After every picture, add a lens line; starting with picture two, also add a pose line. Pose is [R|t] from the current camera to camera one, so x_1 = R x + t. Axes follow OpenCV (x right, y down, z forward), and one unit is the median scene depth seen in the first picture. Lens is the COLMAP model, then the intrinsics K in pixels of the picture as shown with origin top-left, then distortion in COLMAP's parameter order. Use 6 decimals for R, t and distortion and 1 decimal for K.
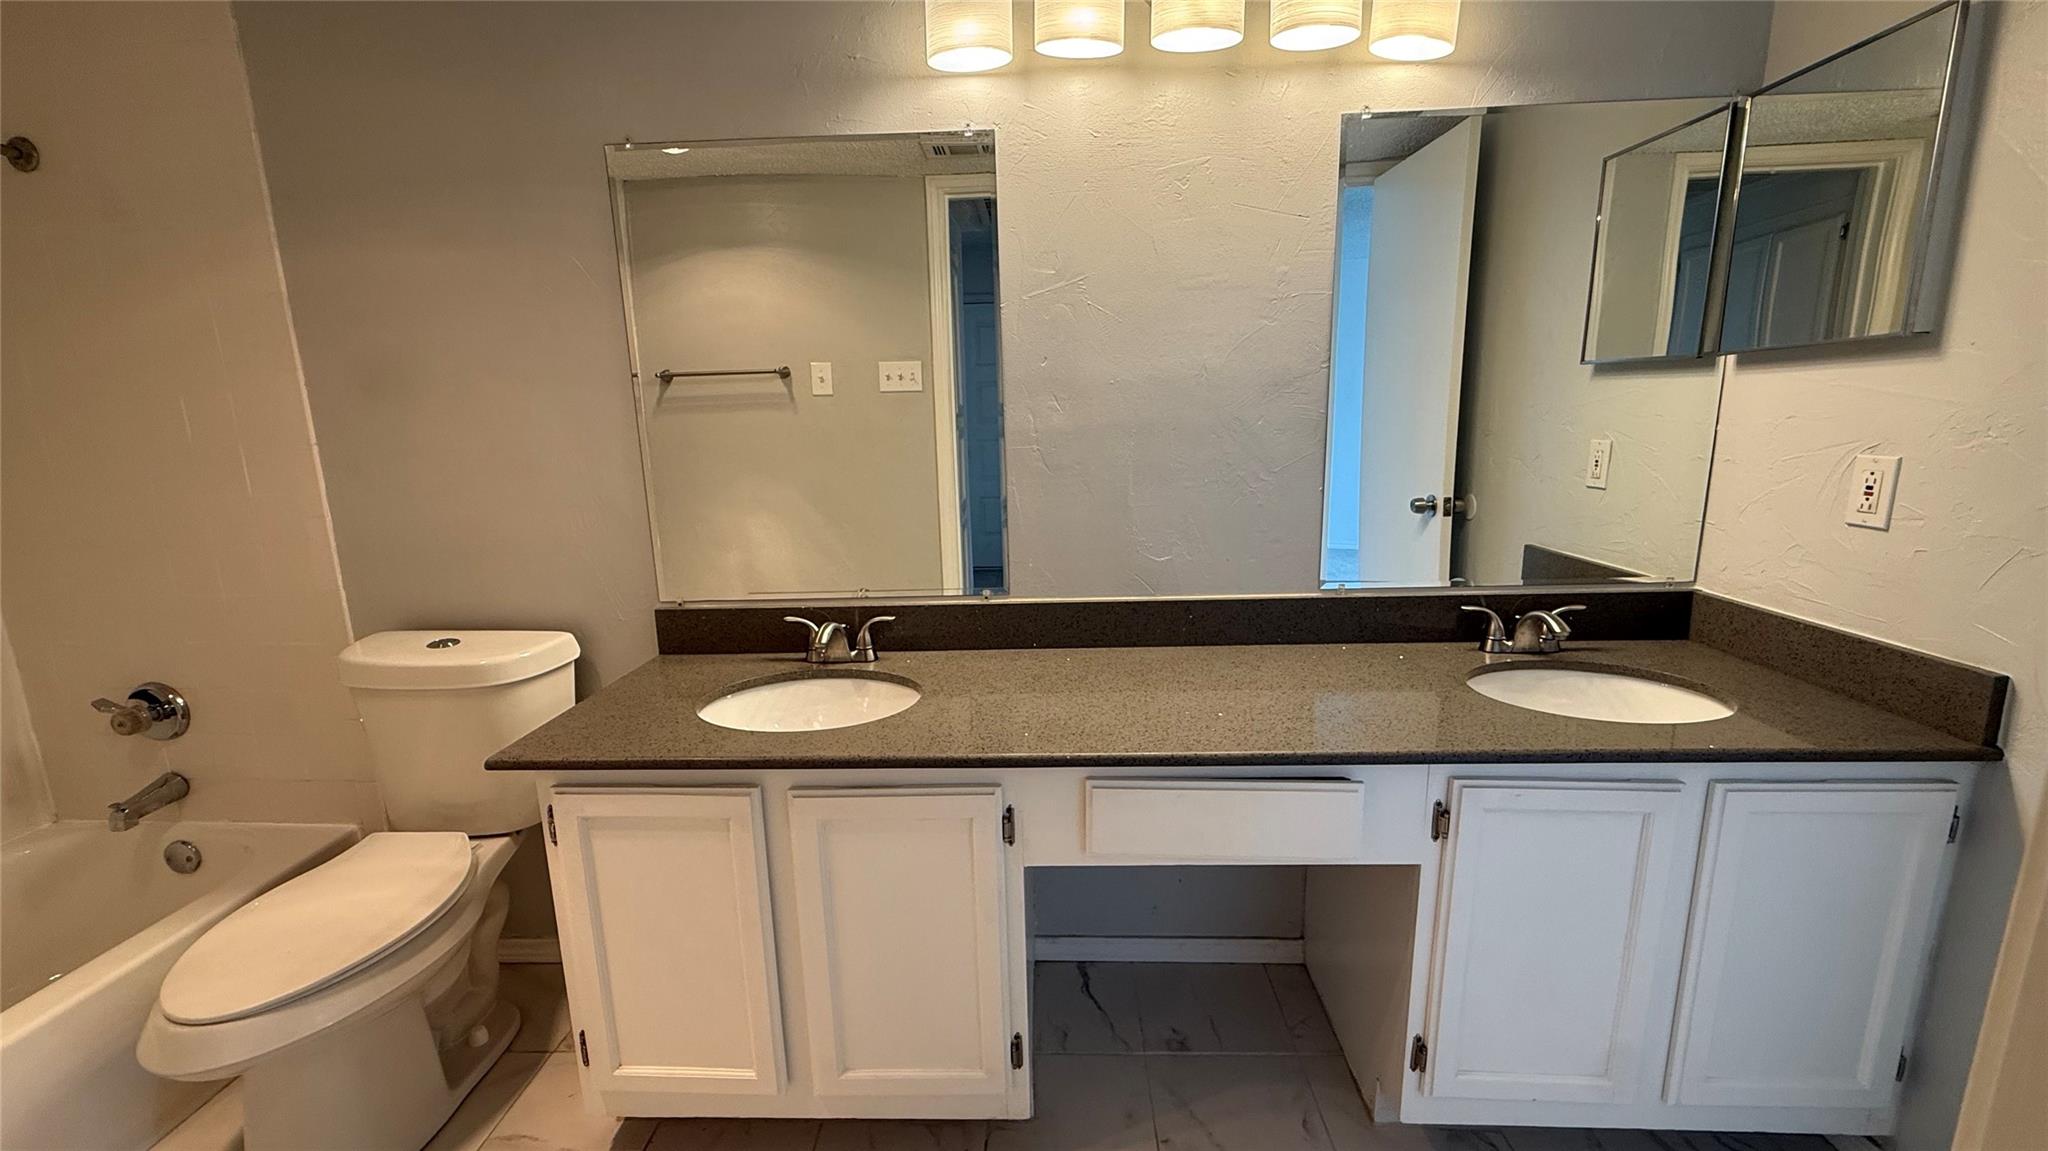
lens RADIAL K [[825.8, 0, 1023.1], [0, 825.8, 581.3], [0, 0, 1]] dist [0.000950, -0.000005]
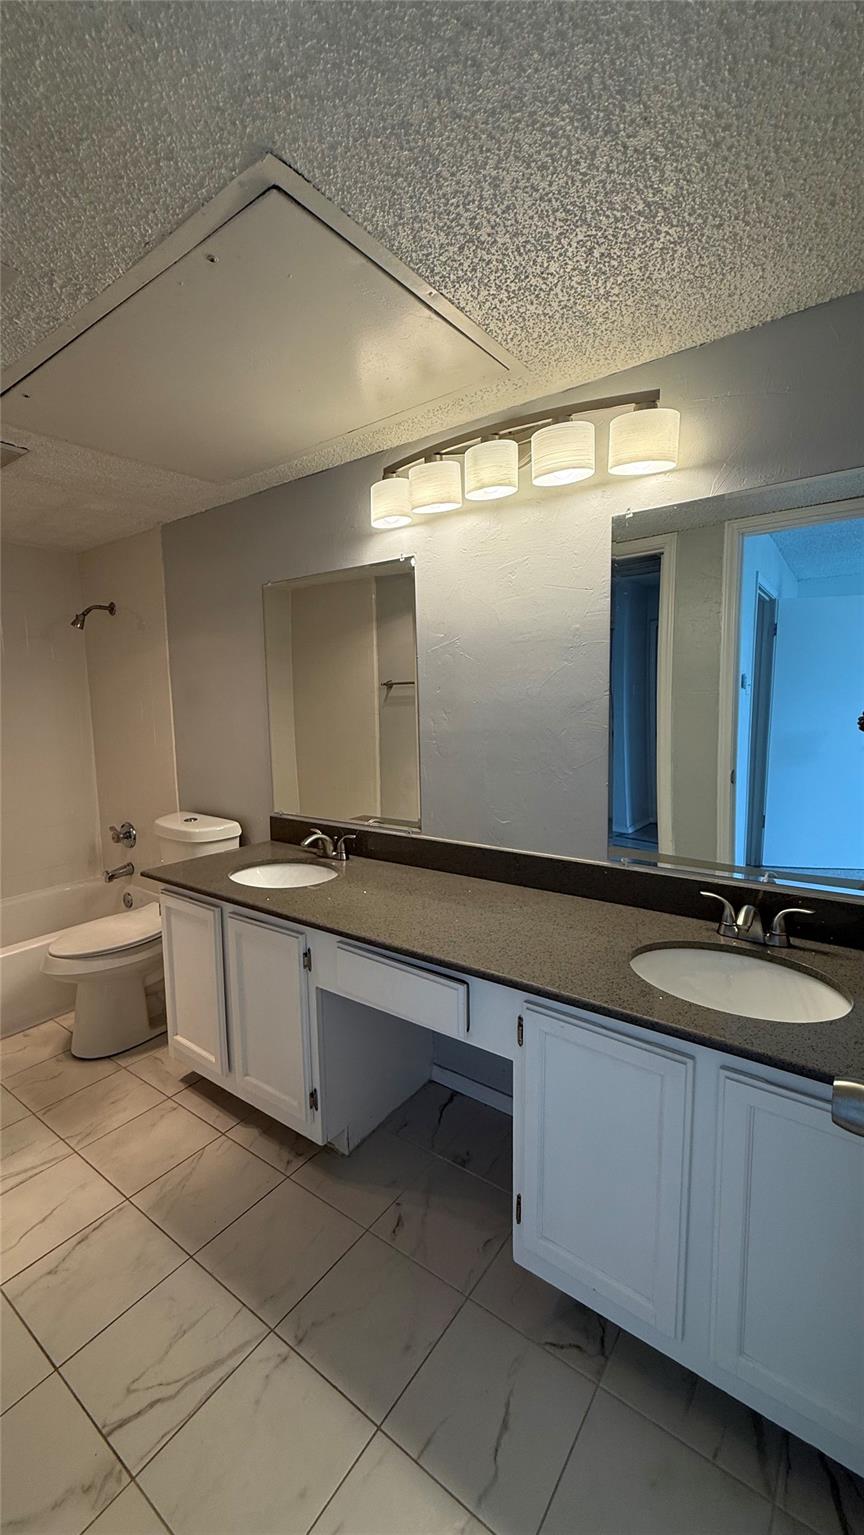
lens RADIAL K [[619.0, 0, 432.0], [0, 619.0, 767.5], [0, 0, 1]] dist [0.000950, -0.000005]
pose [[0.825475, 0.073692, -0.559608, 0.707541], [-0.117300, 0.992192, -0.042372, -0.064831], [0.552116, 0.100620, 0.827674, 0.015514]]
